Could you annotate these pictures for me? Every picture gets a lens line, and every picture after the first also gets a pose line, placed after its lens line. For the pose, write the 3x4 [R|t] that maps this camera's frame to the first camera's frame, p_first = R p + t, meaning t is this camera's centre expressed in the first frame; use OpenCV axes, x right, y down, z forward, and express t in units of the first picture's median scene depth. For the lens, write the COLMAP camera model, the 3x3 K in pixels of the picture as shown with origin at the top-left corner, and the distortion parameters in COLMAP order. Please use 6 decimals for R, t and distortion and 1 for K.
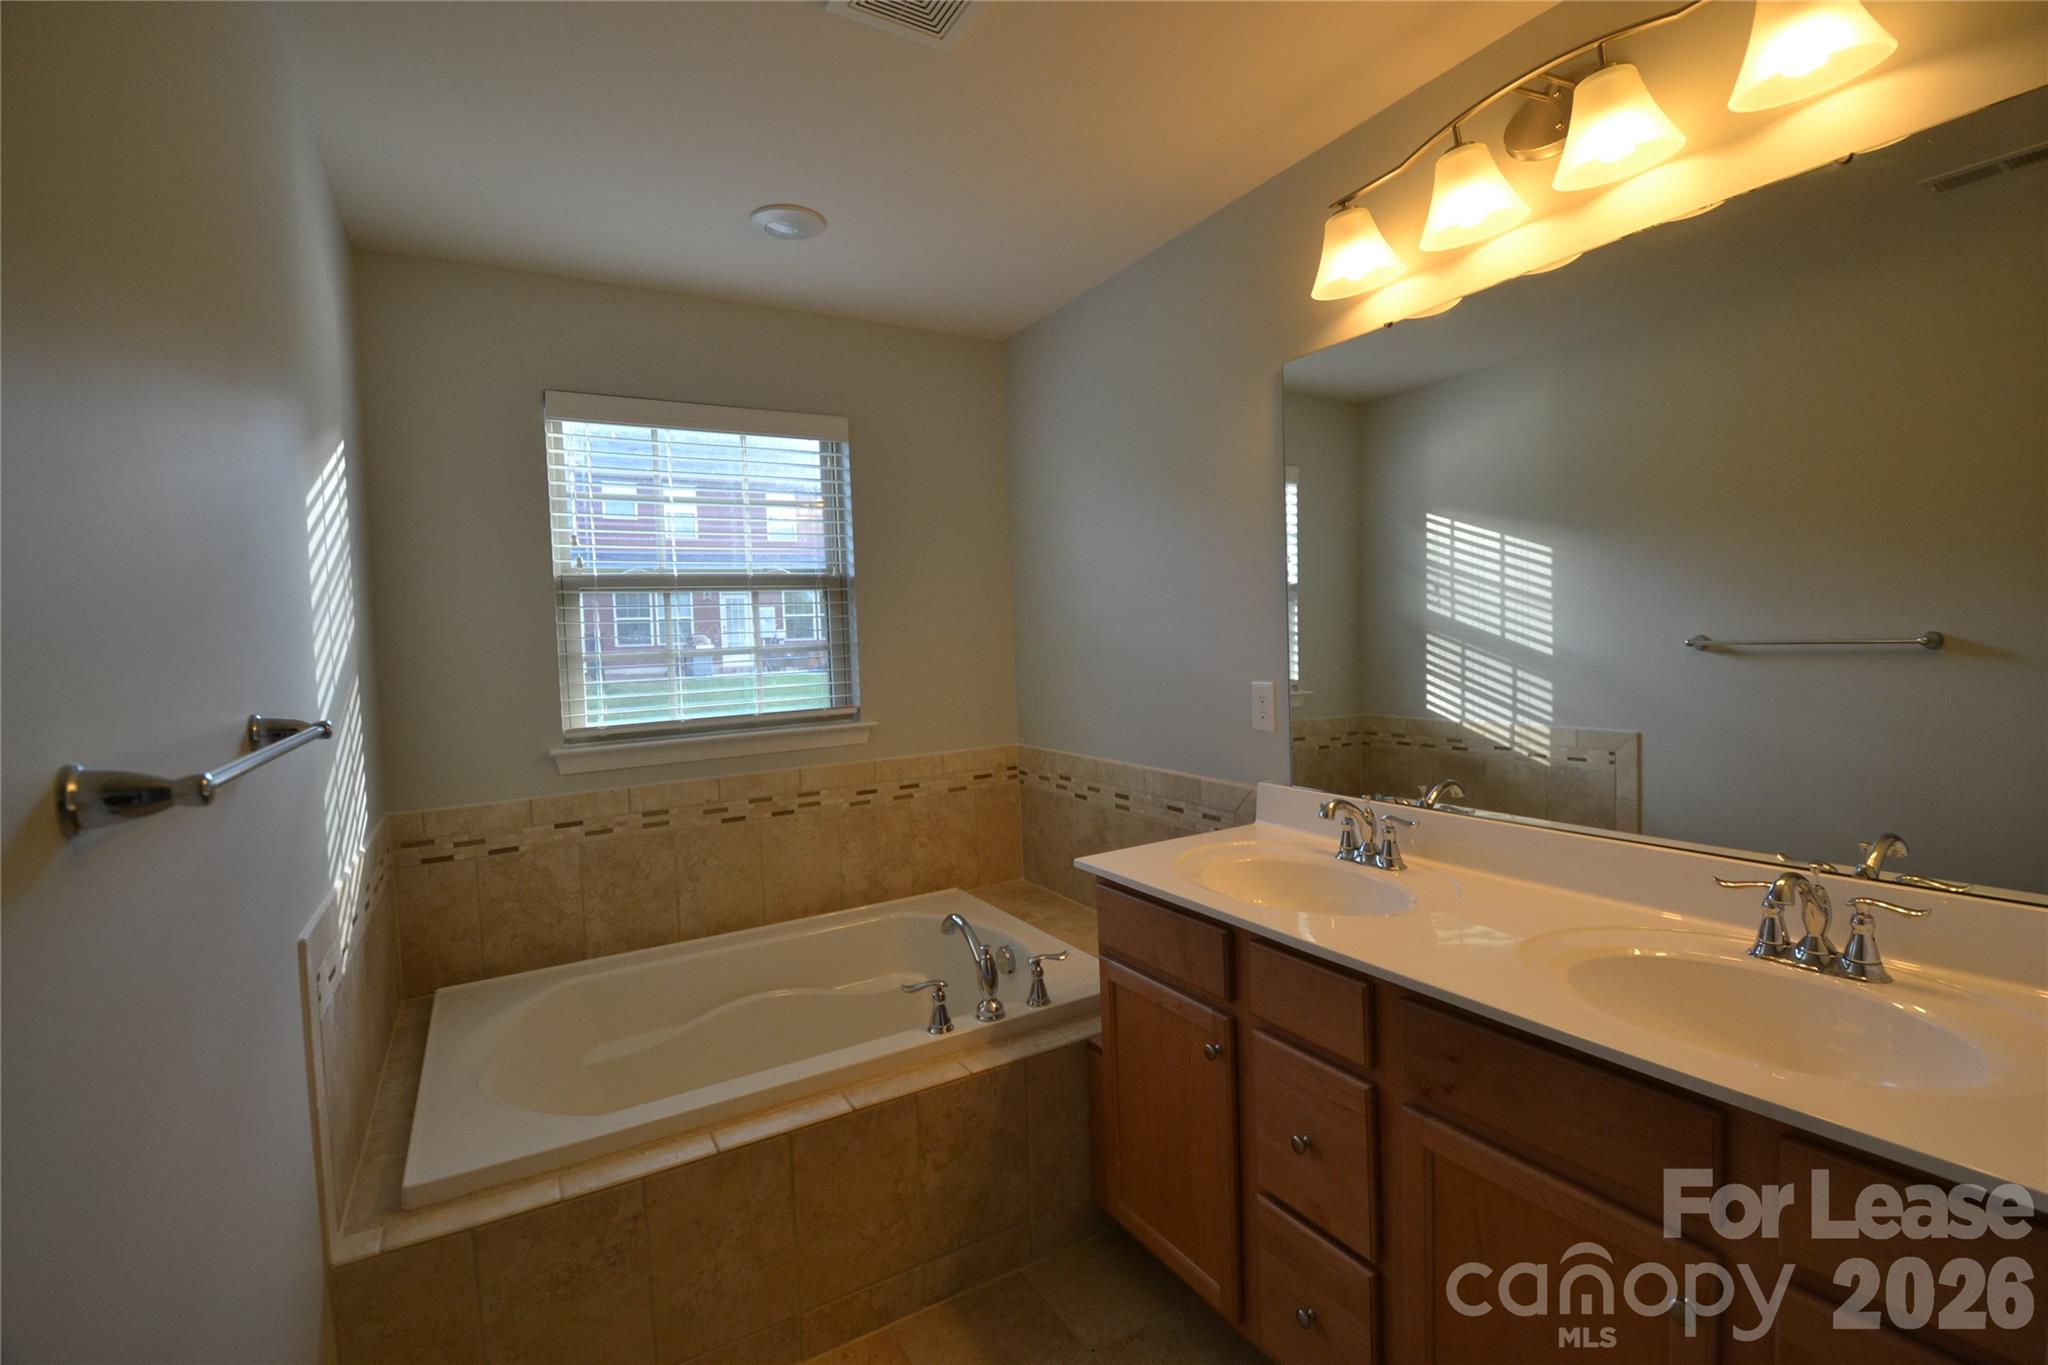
lens RADIAL K [[918.1, 0, 1029.7], [0, 918.1, 670.7], [0, 0, 1]] dist [-0.001161, -0.021427]
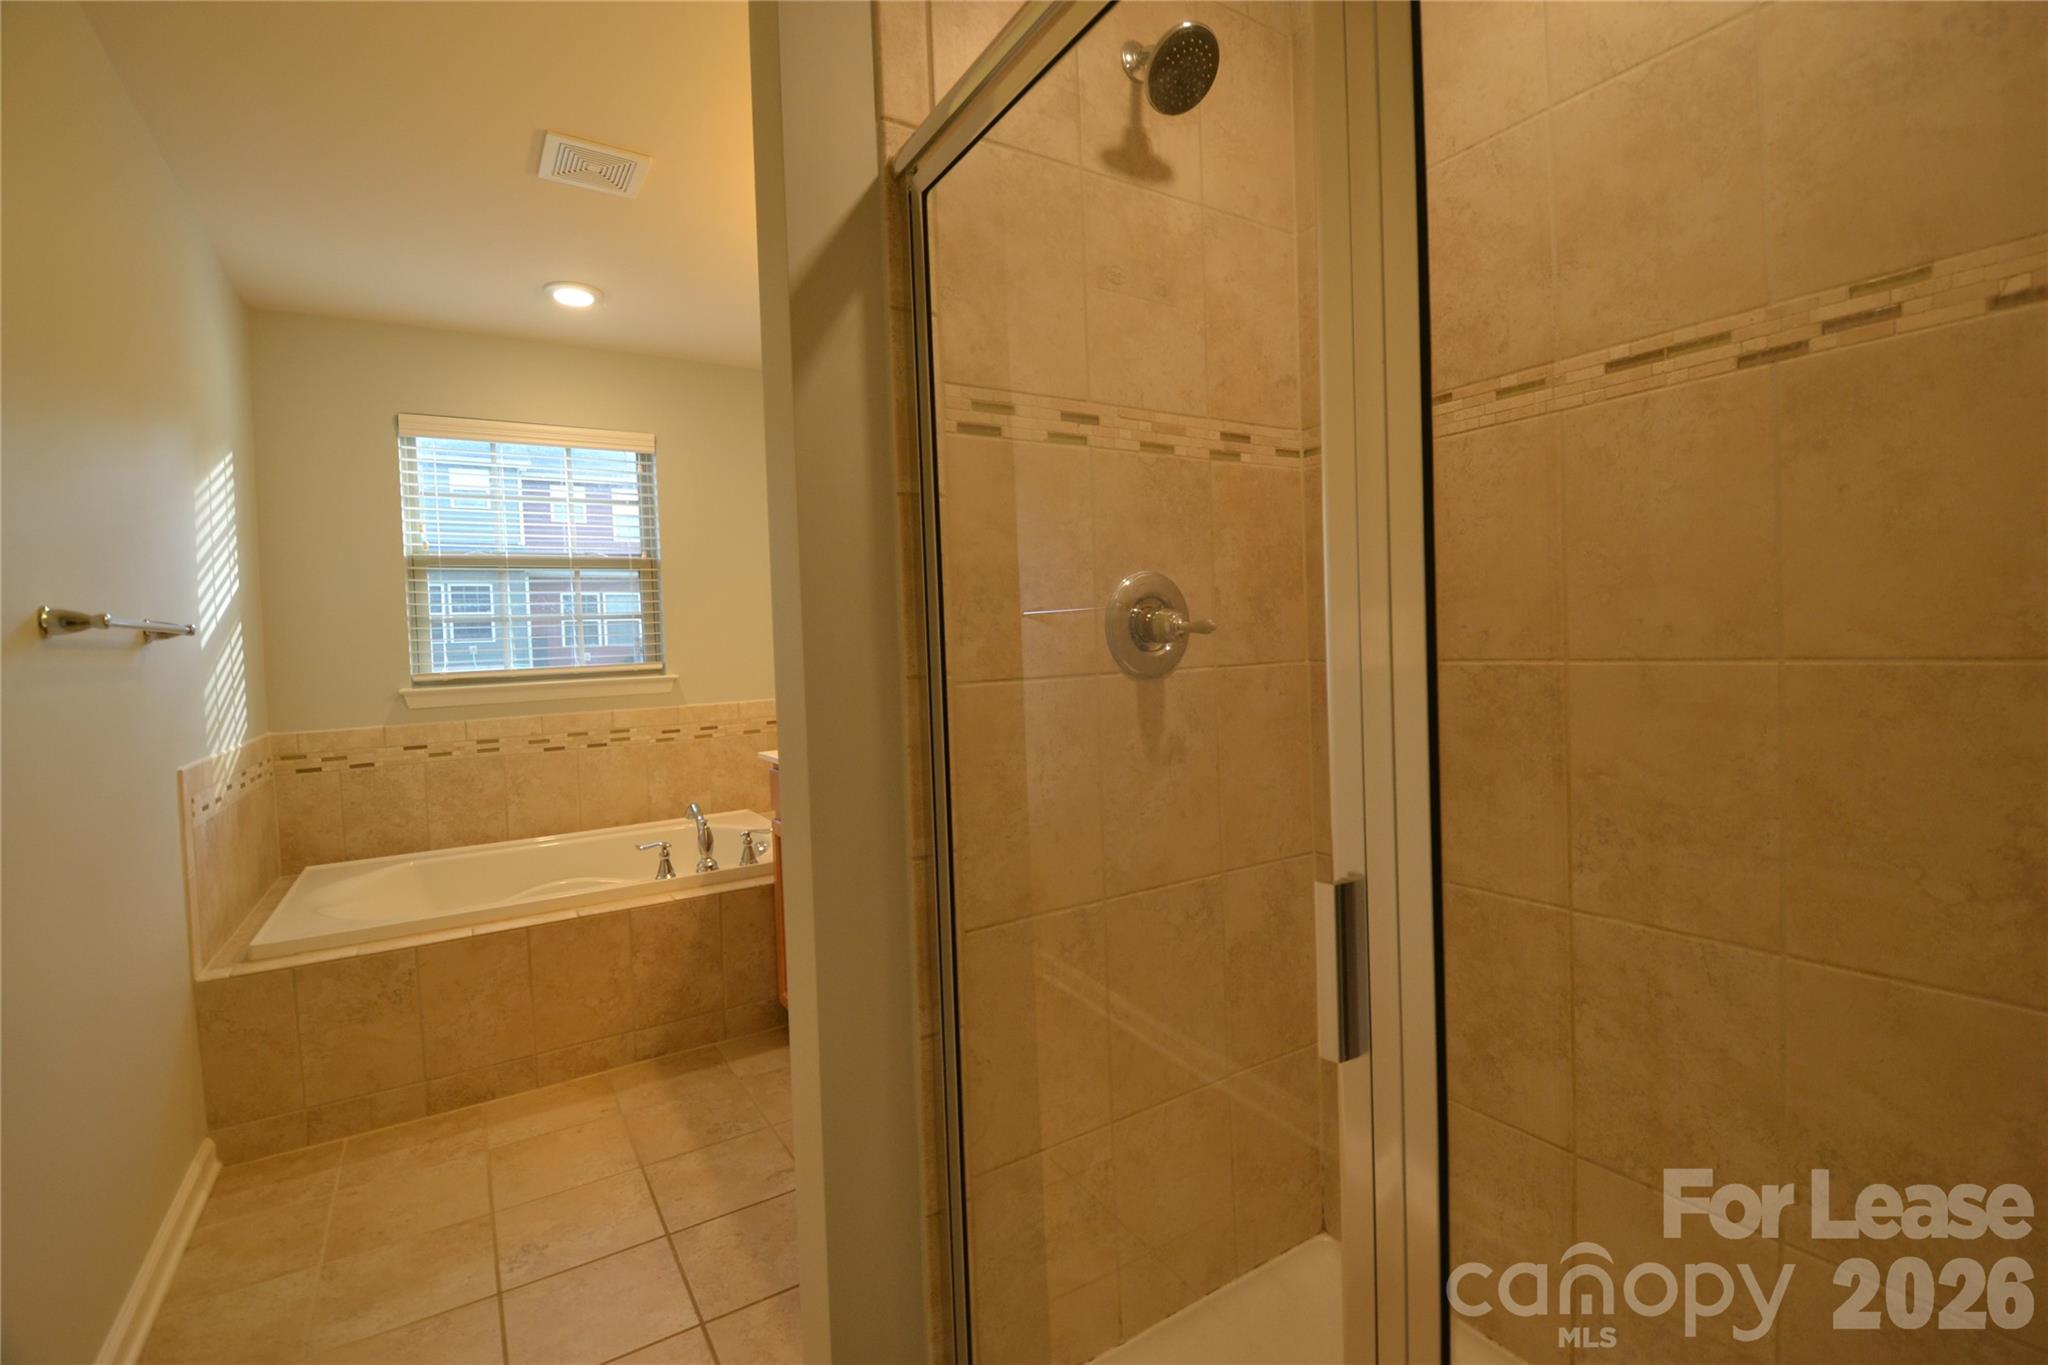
lens RADIAL K [[918.1, 0, 1029.7], [0, 918.1, 670.7], [0, 0, 1]] dist [-0.001161, -0.021427]
pose [[0.999447, -0.002898, 0.033113, 0.334884], [0.003227, 0.999946, -0.009885, 0.078691], [-0.033082, 0.009987, 0.999403, -0.331463]]
